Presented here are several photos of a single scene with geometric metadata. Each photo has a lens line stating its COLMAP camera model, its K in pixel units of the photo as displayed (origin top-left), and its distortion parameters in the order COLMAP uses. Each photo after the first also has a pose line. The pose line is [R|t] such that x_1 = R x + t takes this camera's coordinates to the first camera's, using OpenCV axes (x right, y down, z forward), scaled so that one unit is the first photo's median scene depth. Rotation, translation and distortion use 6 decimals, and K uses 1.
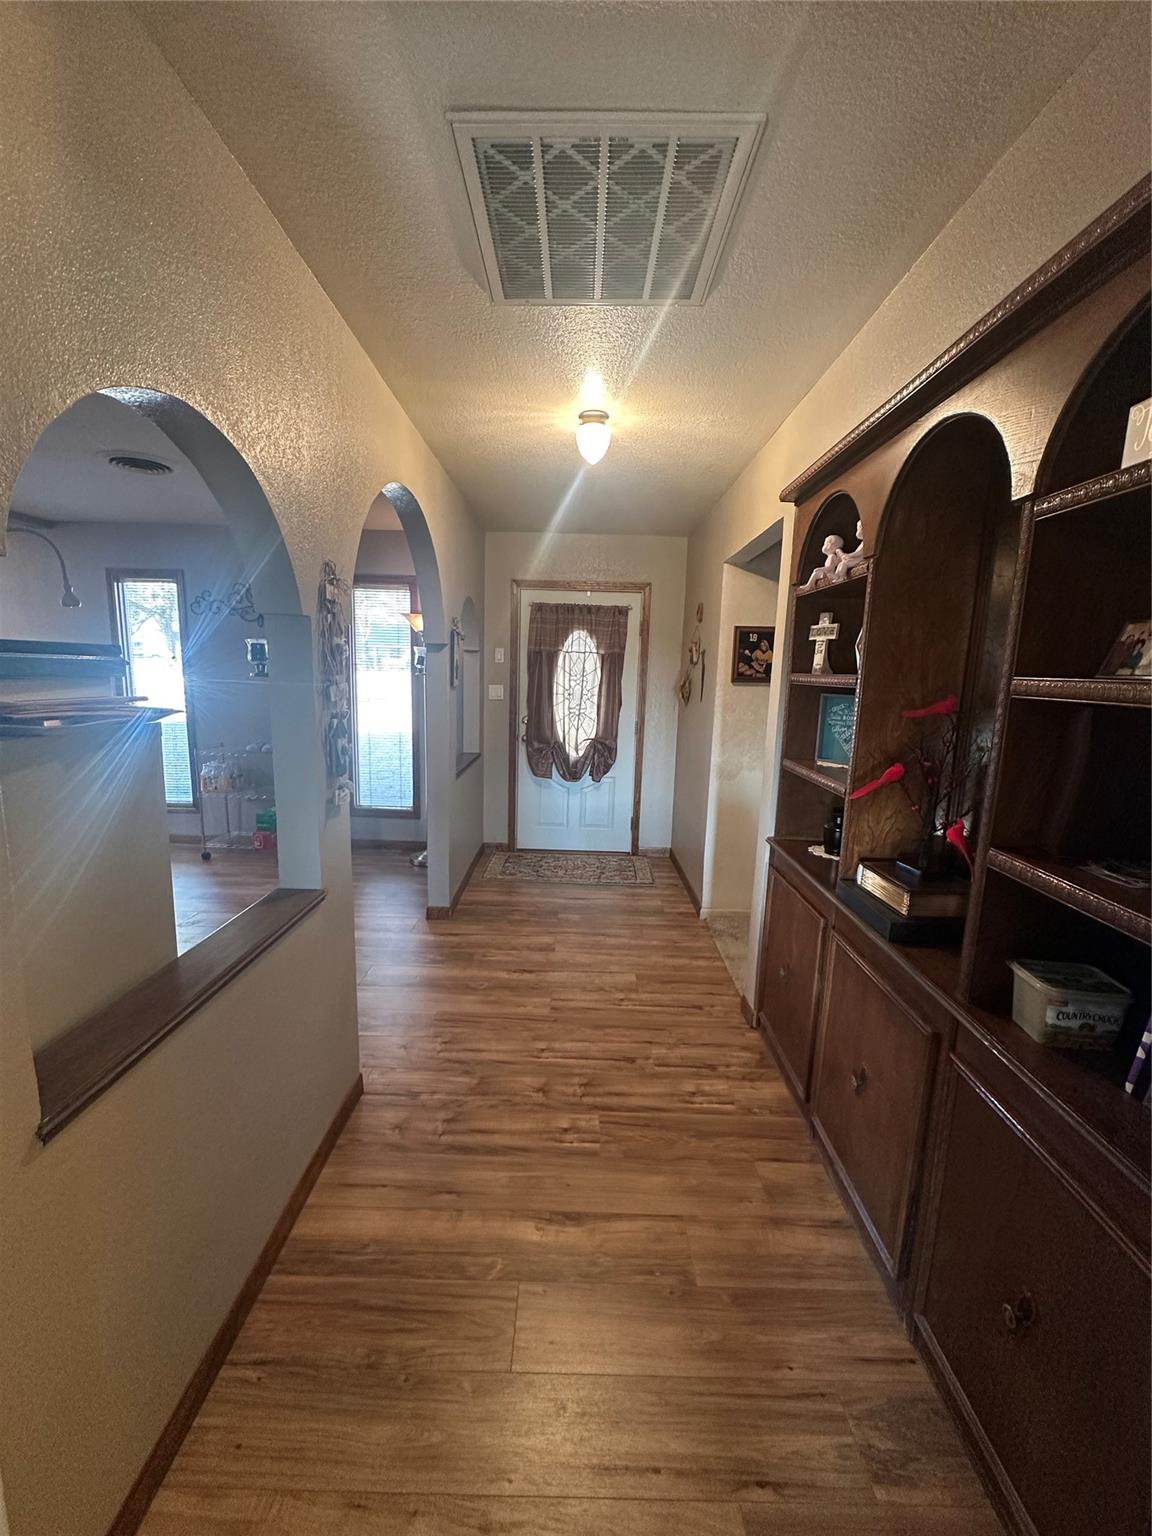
lens RADIAL K [[612.2, 0, 576.0], [0, 612.2, 768.0], [0, 0, 1]] dist [0.001829, 0.000183]
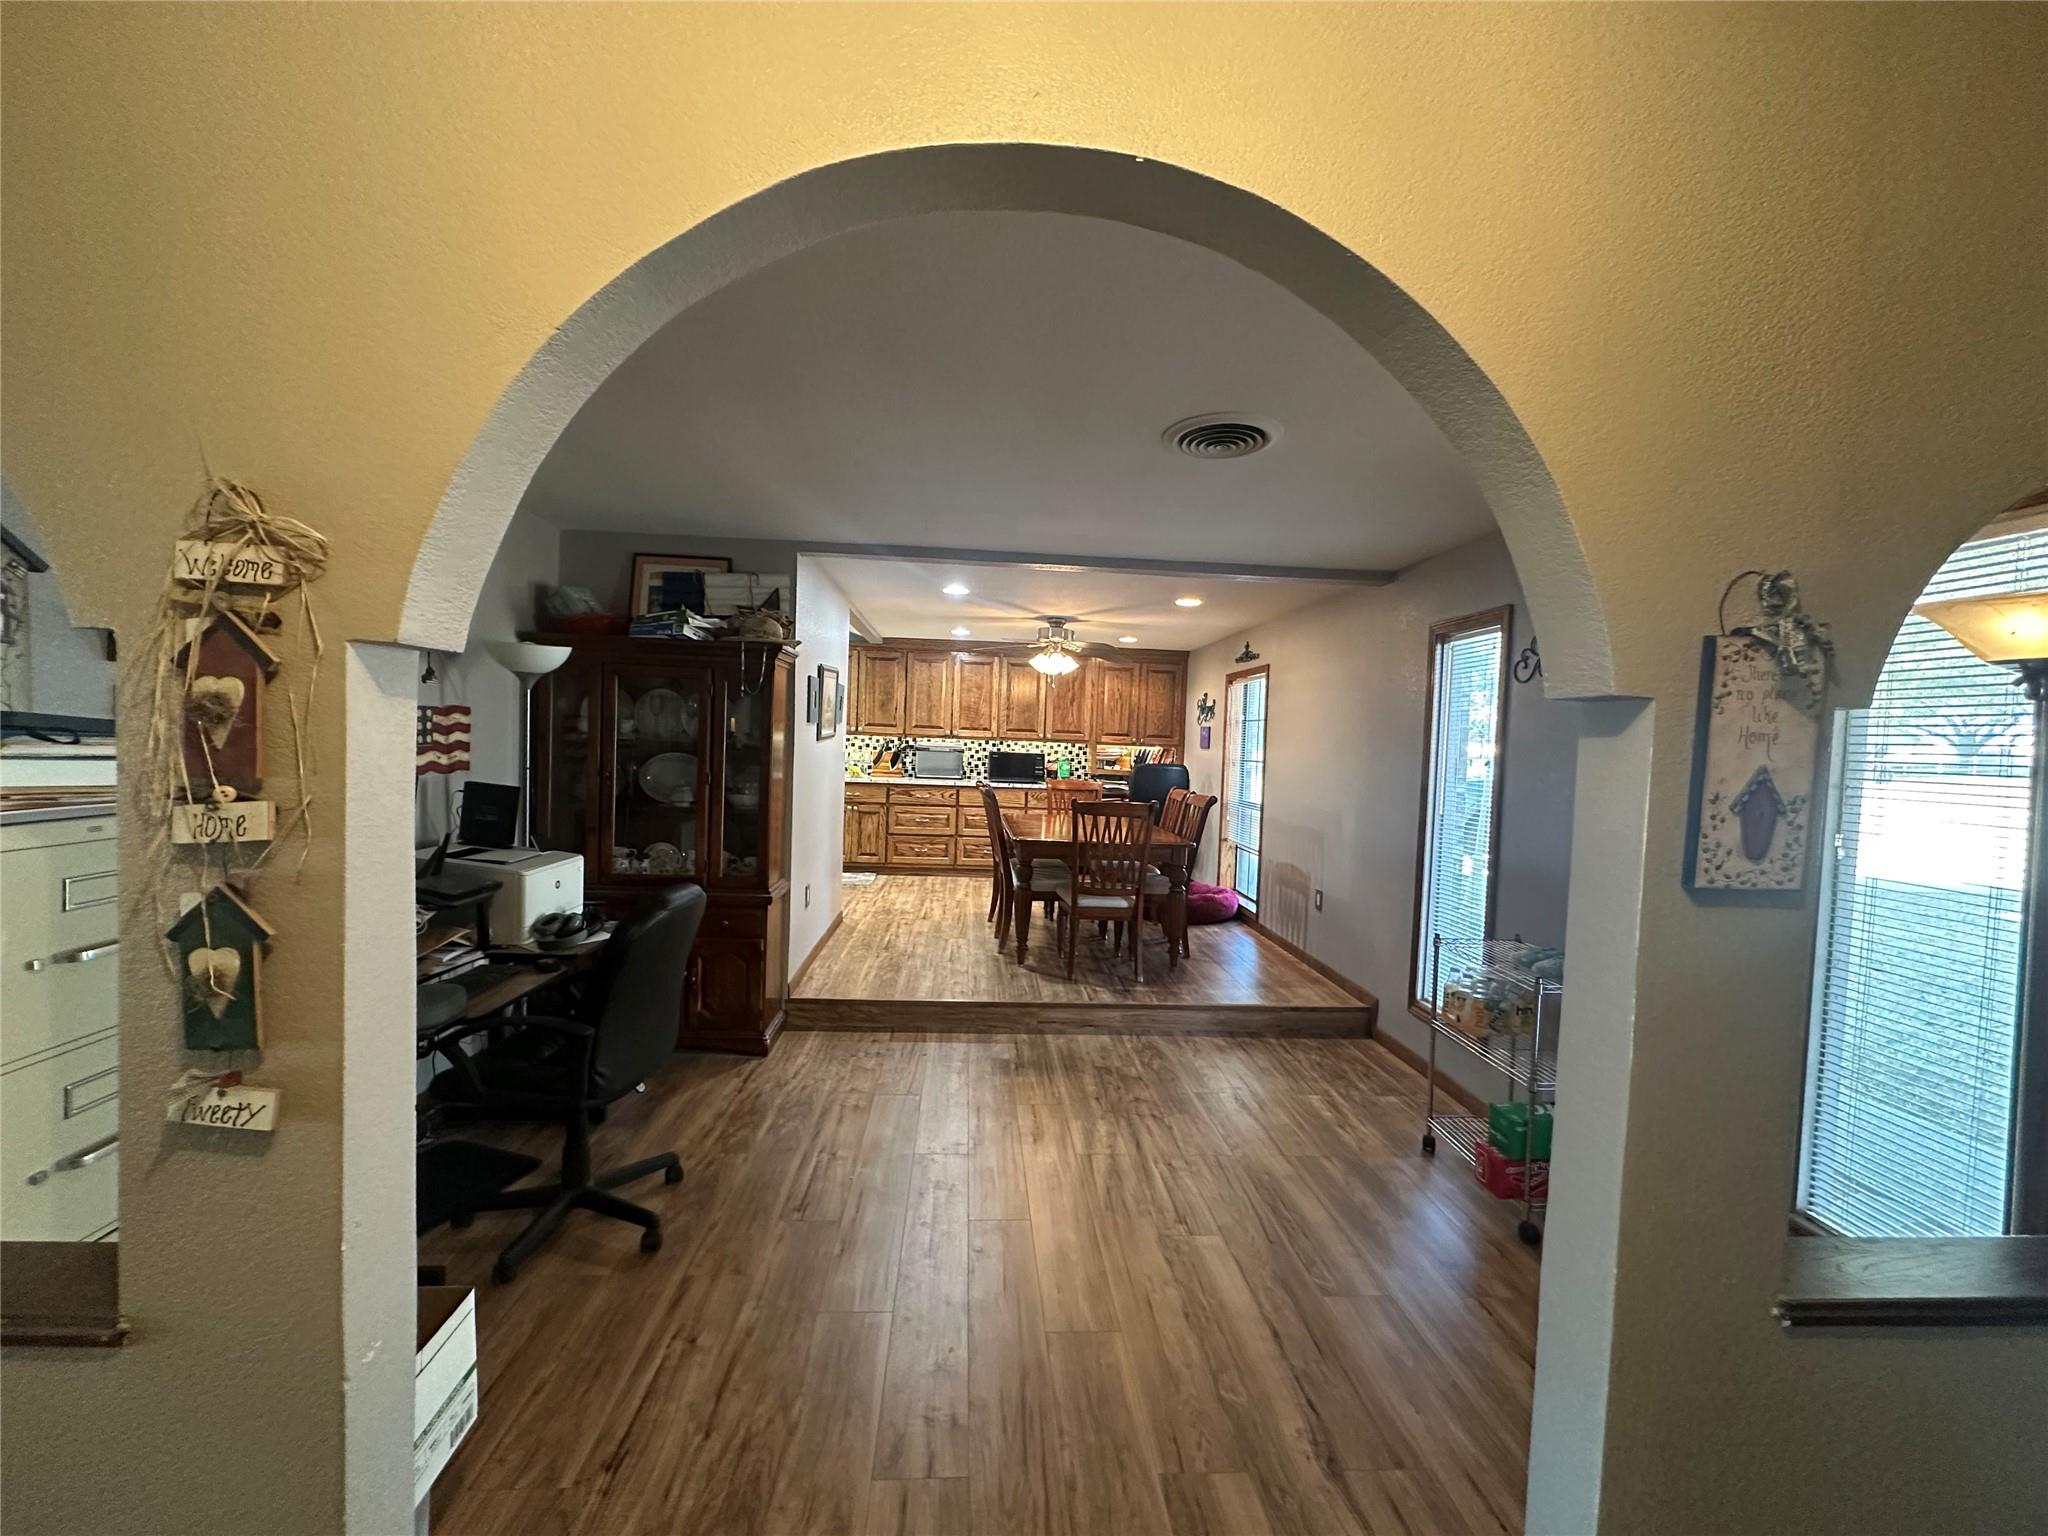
lens RADIAL K [[816.3, 0, 1020.5], [0, 816.3, 771.2], [0, 0, 1]] dist [0.001829, 0.000183]
pose [[0.062762, 0.017910, -0.997868, 0.049150], [-0.199607, 0.979863, 0.005032, -0.161744], [0.977864, 0.198865, 0.065073, 0.899369]]
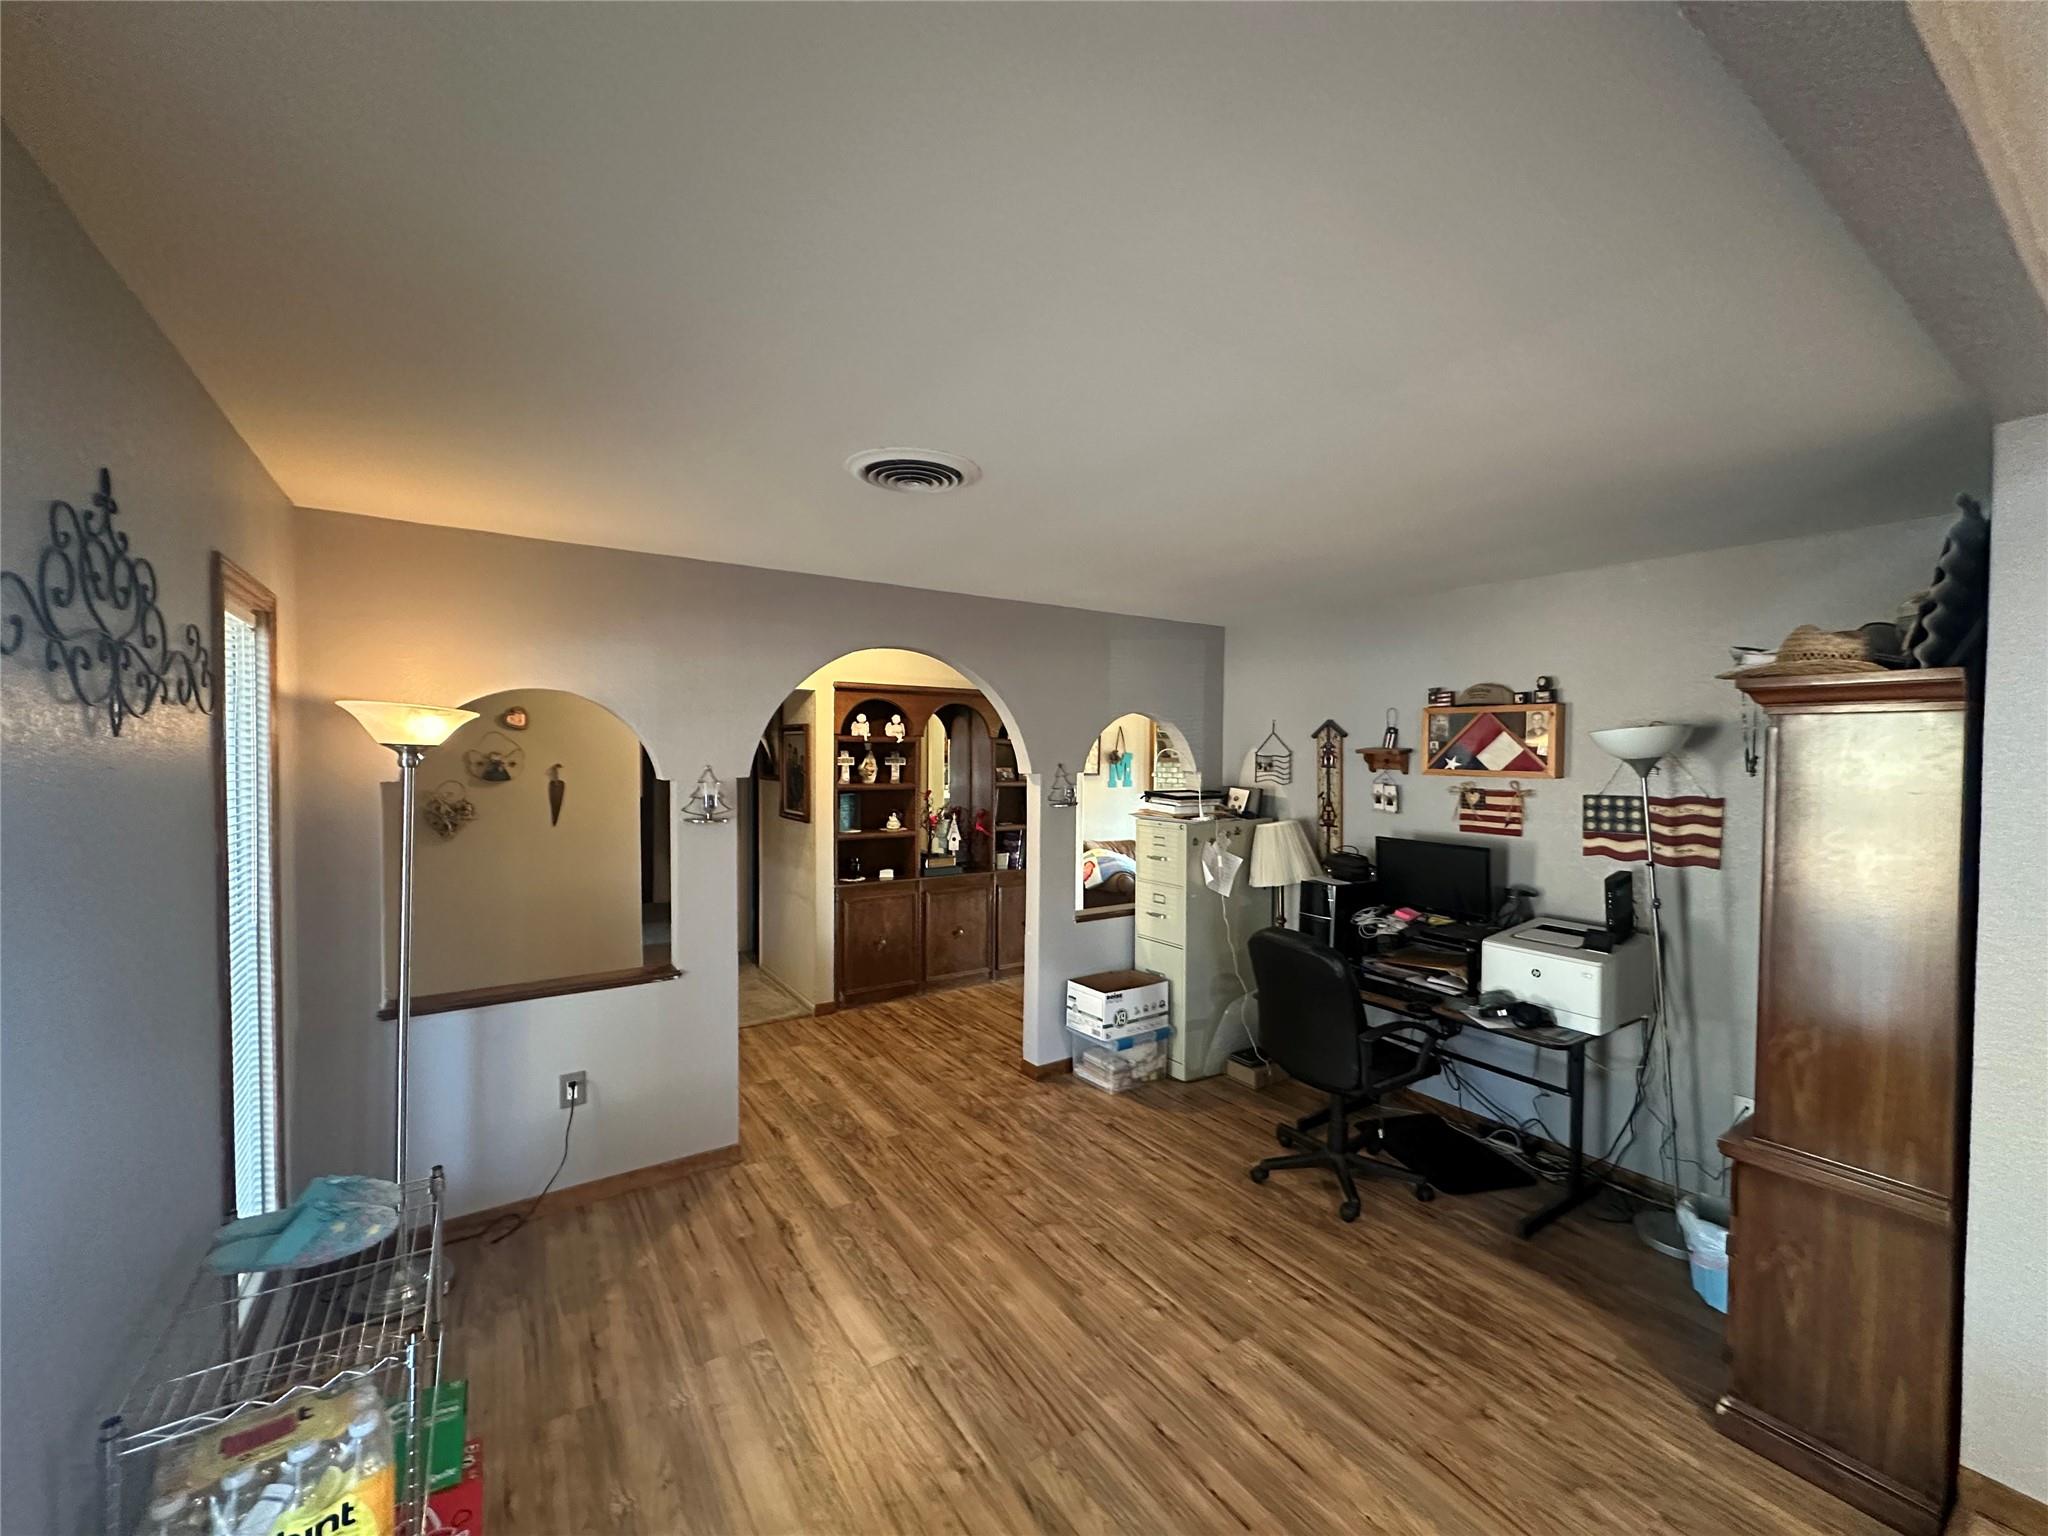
lens RADIAL K [[816.3, 0, 1020.5], [0, 816.3, 771.2], [0, 0, 1]] dist [0.001829, 0.000183]
pose [[-0.555801, -0.052954, 0.829627, -1.480016], [0.115754, 0.983318, 0.140312, -0.365940], [-0.823217, 0.174018, -0.540399, 1.462162]]
